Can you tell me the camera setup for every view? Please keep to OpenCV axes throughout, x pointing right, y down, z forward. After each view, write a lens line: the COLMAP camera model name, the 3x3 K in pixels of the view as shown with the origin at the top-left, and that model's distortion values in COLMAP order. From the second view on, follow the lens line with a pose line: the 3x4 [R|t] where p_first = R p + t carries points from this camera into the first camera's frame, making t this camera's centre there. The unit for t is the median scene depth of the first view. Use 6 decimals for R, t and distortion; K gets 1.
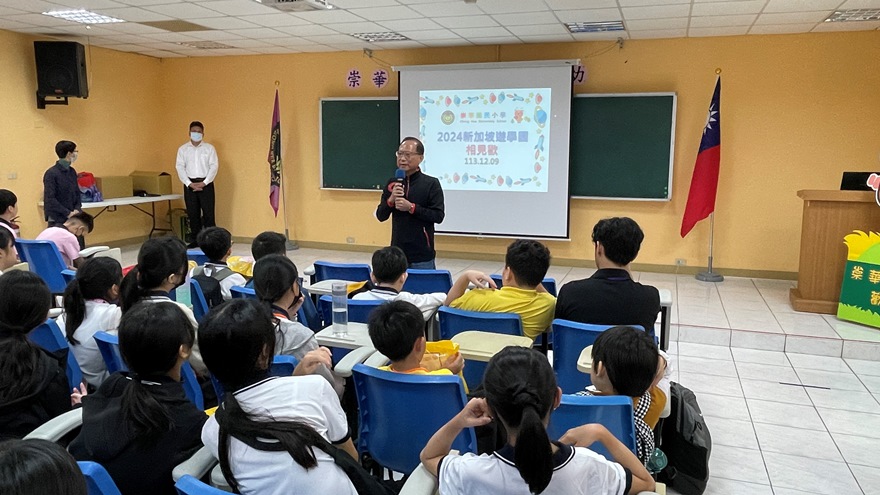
lens RADIAL K [[648.1, 0, 440.2], [0, 648.1, 245.3], [0, 0, 1]] dist [-0.006681, 0.000293]
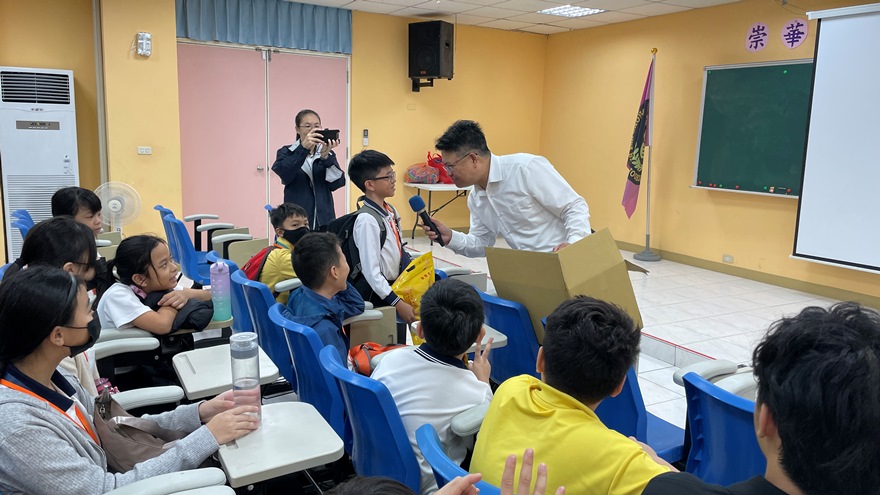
lens RADIAL K [[666.5, 0, 439.0], [0, 666.5, 248.6], [0, 0, 1]] dist [0.043565, -0.039052]
pose [[0.762341, 0.119933, -0.635966, 0.101211], [-0.113025, 0.992249, 0.051638, -0.023288], [0.637230, 0.032515, 0.769988, 0.208240]]
